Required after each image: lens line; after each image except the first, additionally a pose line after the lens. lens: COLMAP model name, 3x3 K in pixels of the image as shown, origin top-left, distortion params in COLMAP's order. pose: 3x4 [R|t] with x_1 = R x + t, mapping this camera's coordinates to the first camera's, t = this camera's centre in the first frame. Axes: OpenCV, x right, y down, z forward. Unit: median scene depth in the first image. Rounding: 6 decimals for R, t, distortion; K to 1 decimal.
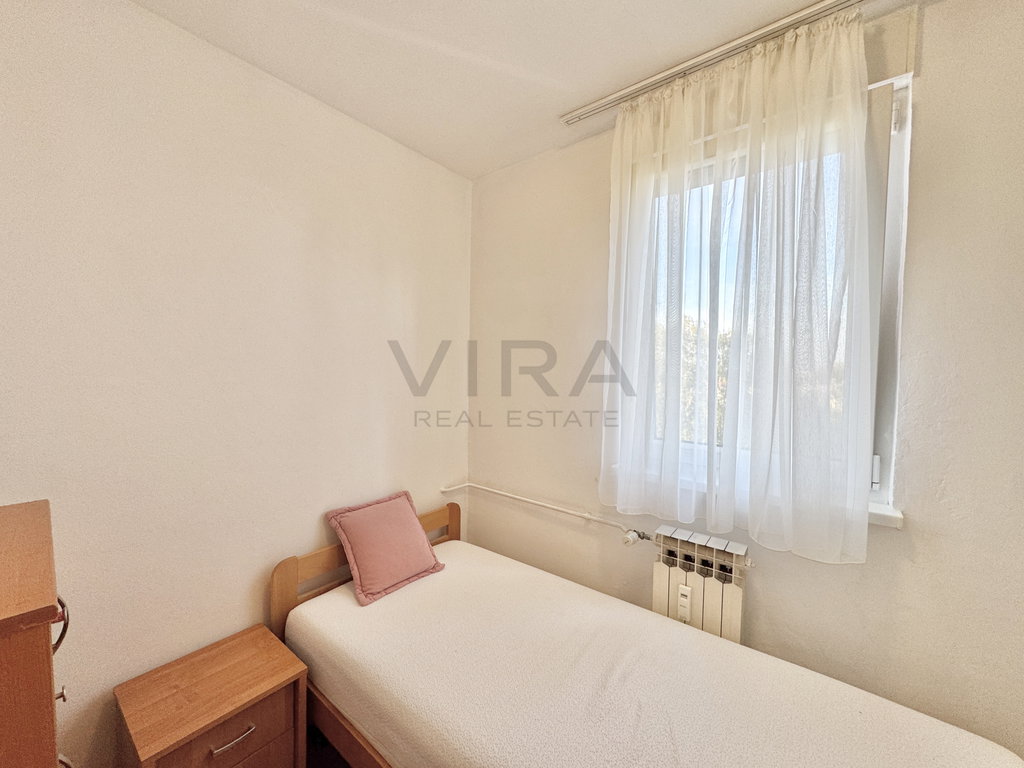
lens RADIAL K [[407.9, 0, 510.4], [0, 407.9, 384.3], [0, 0, 1]] dist [-0.003309, -0.000069]
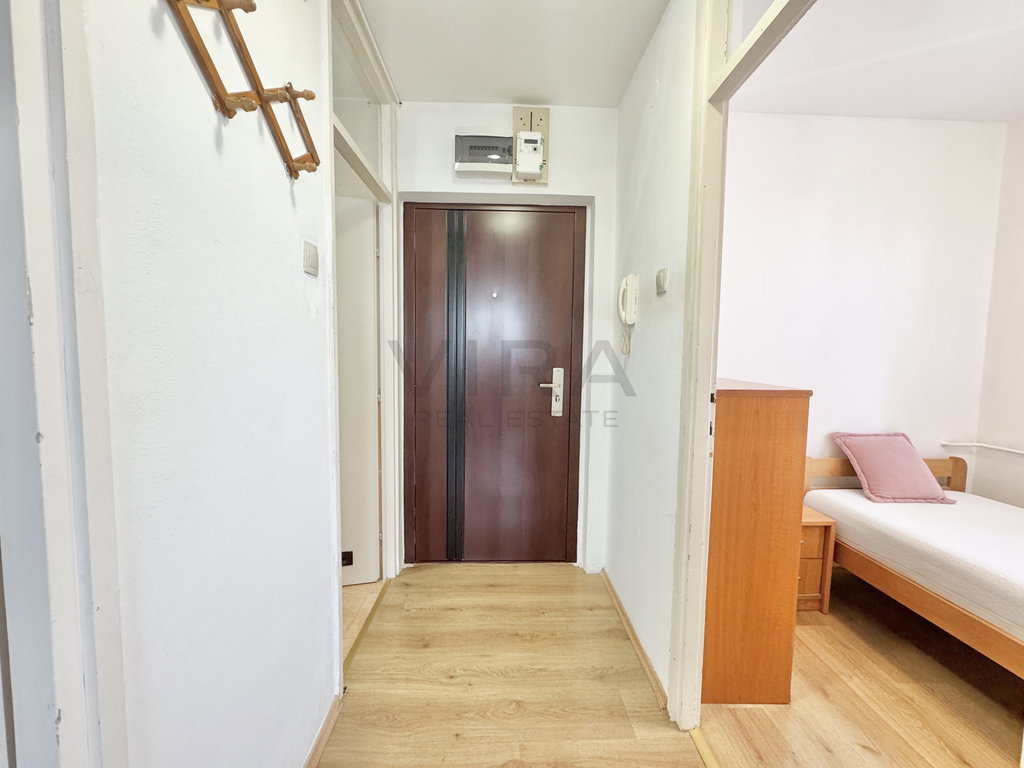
lens RADIAL K [[407.9, 0, 510.4], [0, 407.9, 384.3], [0, 0, 1]] dist [-0.003309, -0.000069]
pose [[0.651345, 0.055978, -0.756714, -0.156748], [-0.046186, 0.998351, 0.034098, 0.178682], [0.757375, 0.012740, 0.652856, -0.716546]]
